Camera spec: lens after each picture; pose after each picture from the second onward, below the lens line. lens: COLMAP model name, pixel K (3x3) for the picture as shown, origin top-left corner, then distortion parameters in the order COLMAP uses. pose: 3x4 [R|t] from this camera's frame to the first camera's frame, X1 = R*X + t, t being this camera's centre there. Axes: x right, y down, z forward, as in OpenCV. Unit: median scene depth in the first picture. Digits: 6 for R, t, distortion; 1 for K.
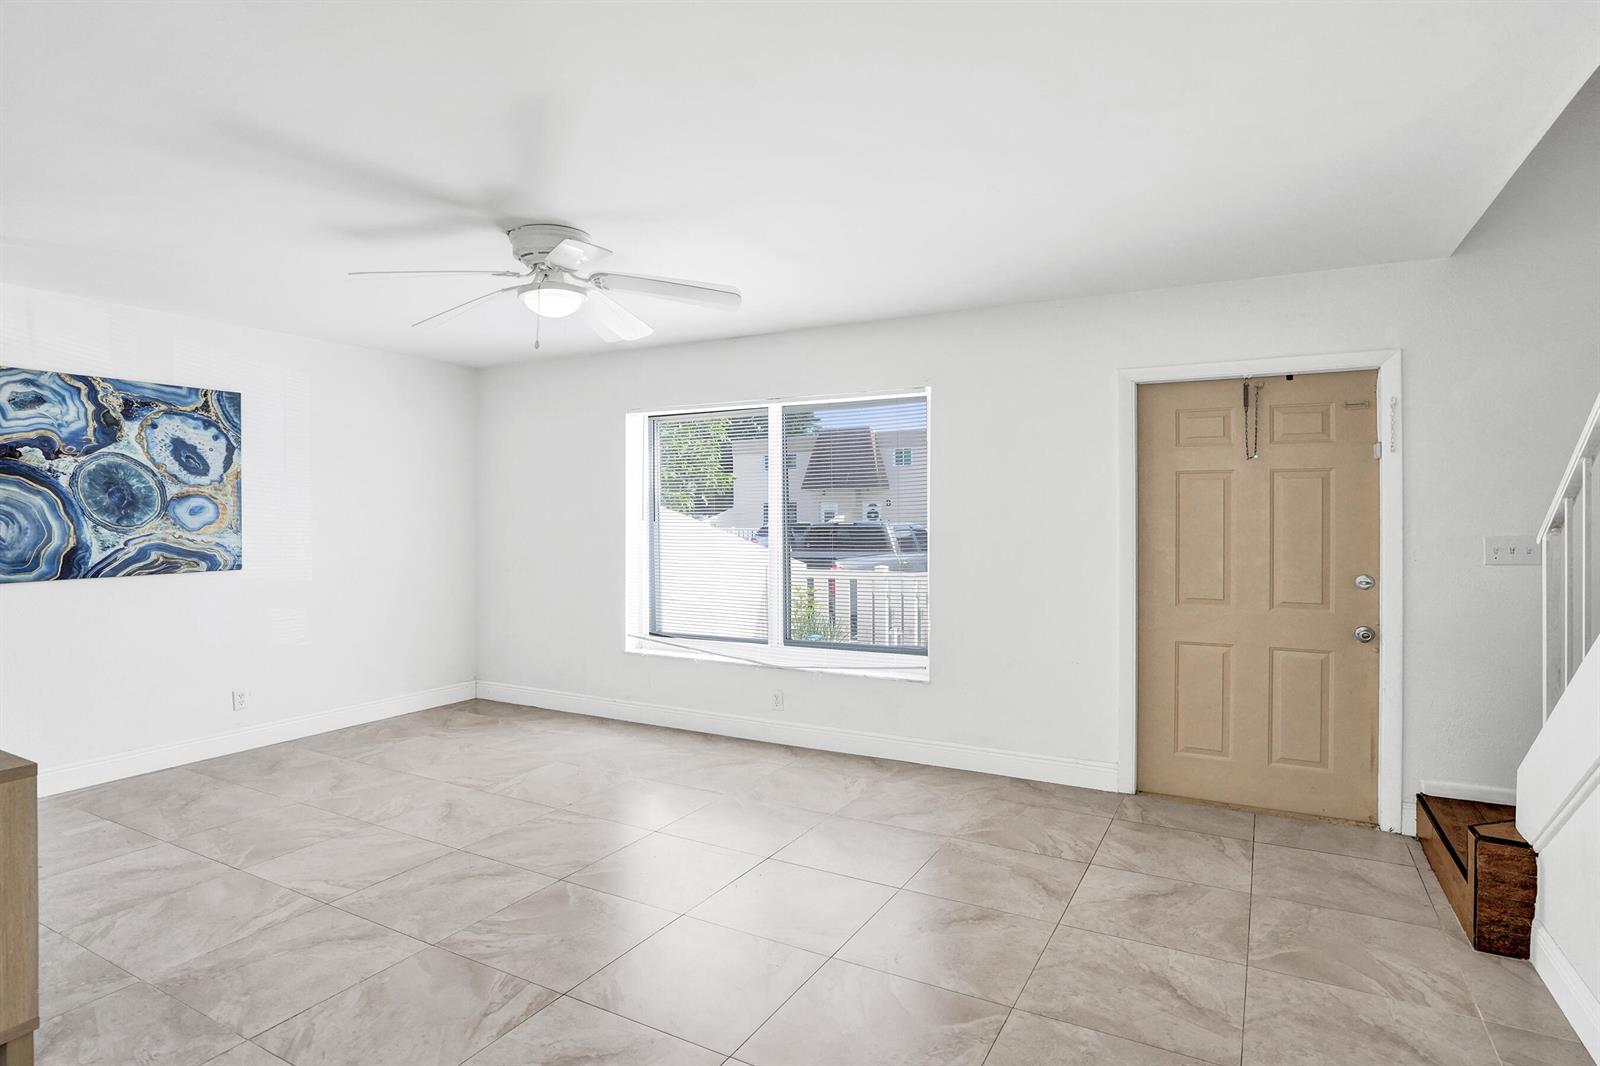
lens RADIAL K [[852.6, 0, 802.1], [0, 852.6, 536.4], [0, 0, 1]] dist [-0.057667, 0.032146]
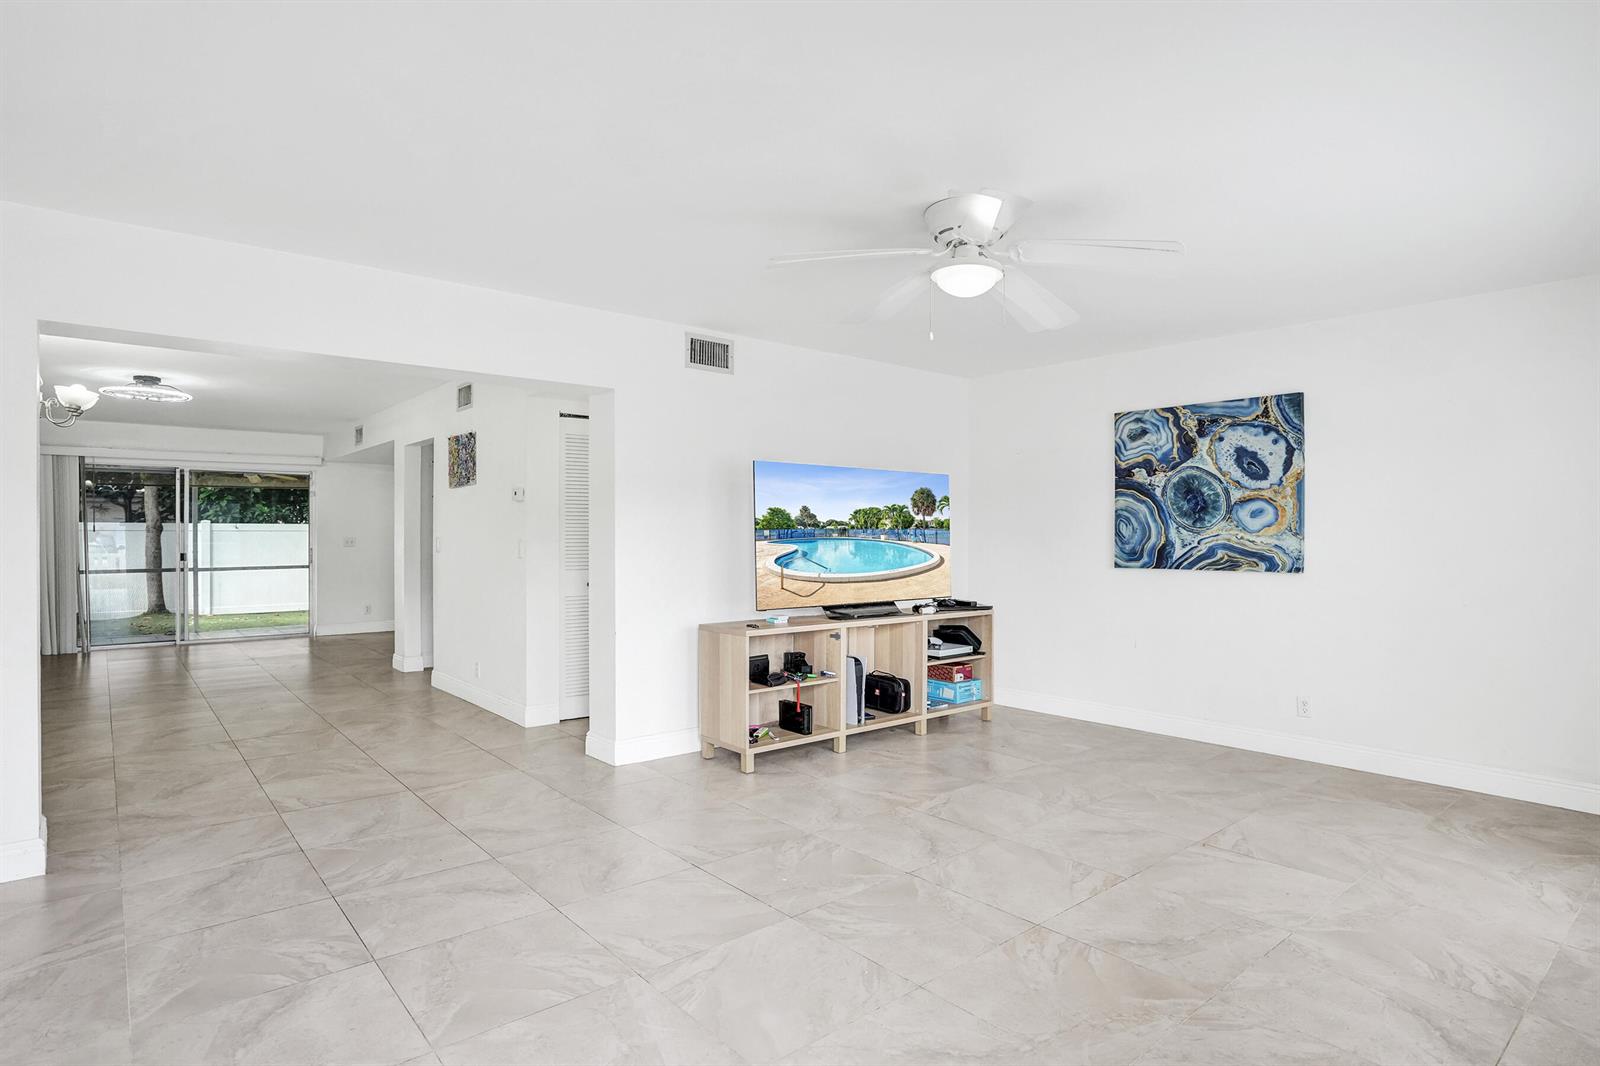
lens RADIAL K [[852.6, 0, 802.1], [0, 852.6, 536.4], [0, 0, 1]] dist [-0.057667, 0.032146]
pose [[-0.354353, -0.003217, -0.935106, 0.498154], [-0.031226, 0.999477, 0.008394, 0.007600], [0.934590, 0.032174, -0.354268, 0.892695]]
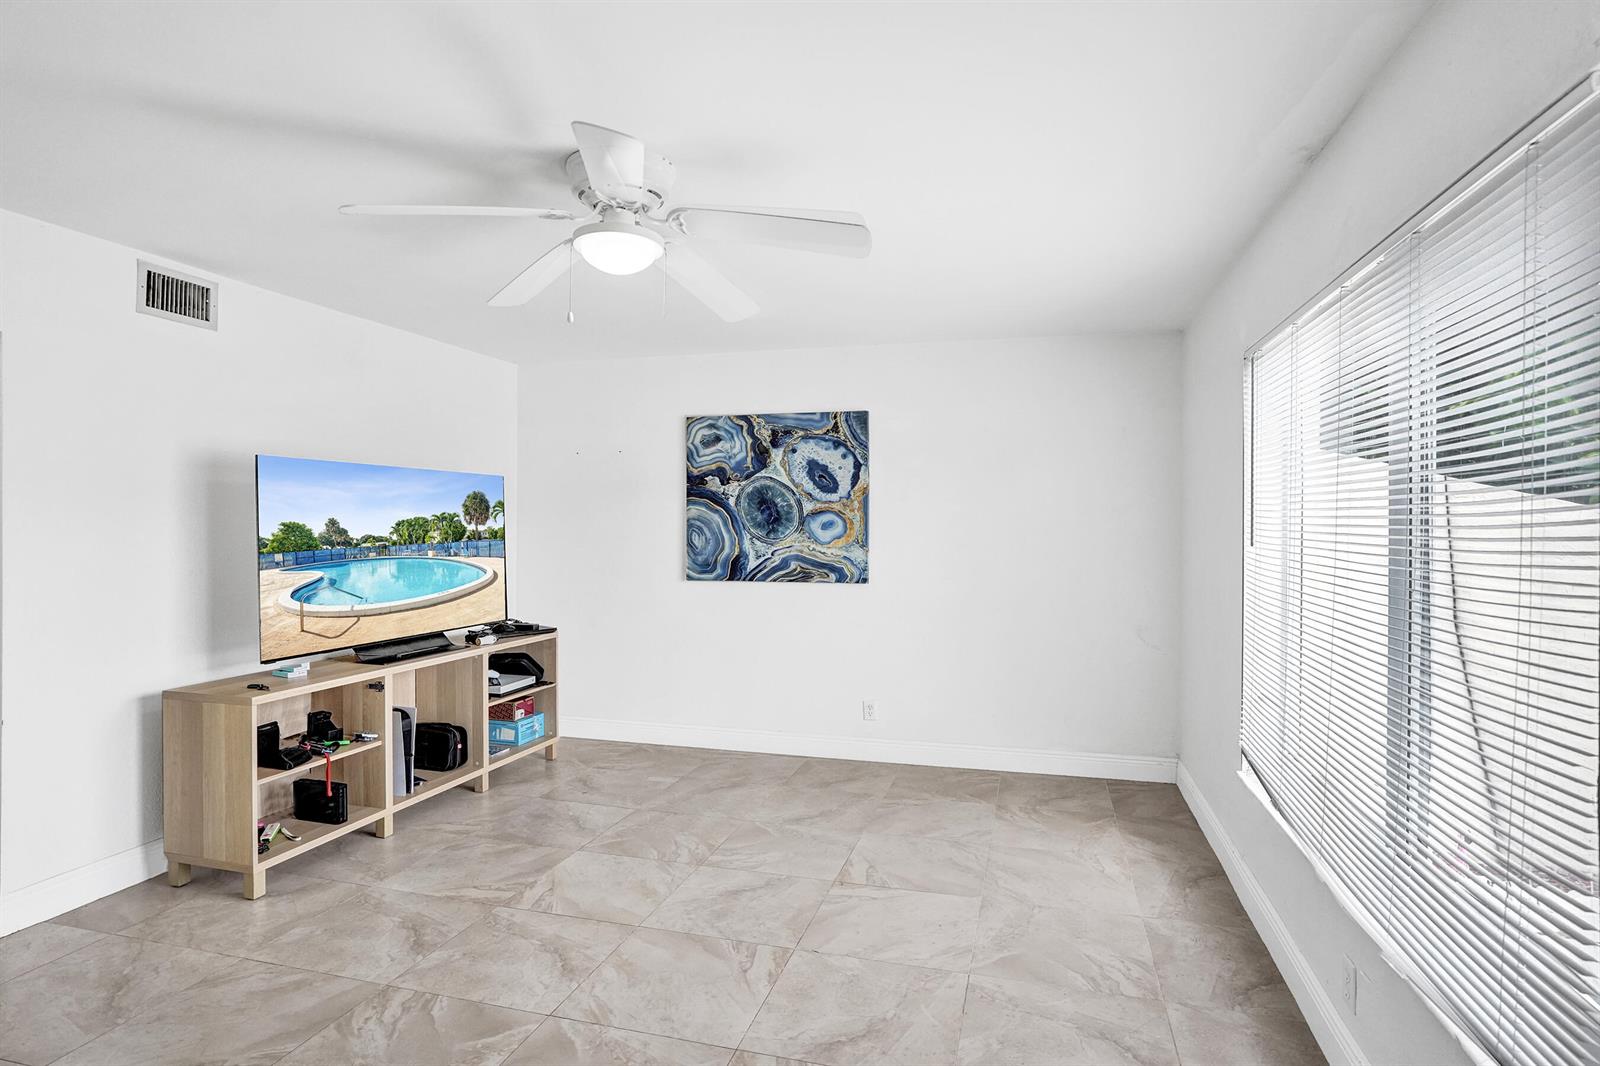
lens RADIAL K [[859.9, 0, 797.4], [0, 859.9, 520.9], [0, 0, 1]] dist [-0.073209, 0.052966]
pose [[0.230477, -0.003925, -0.973070, 0.365597], [-0.029886, 0.999492, -0.011110, -0.024887], [0.972619, 0.031642, 0.230243, 0.751133]]
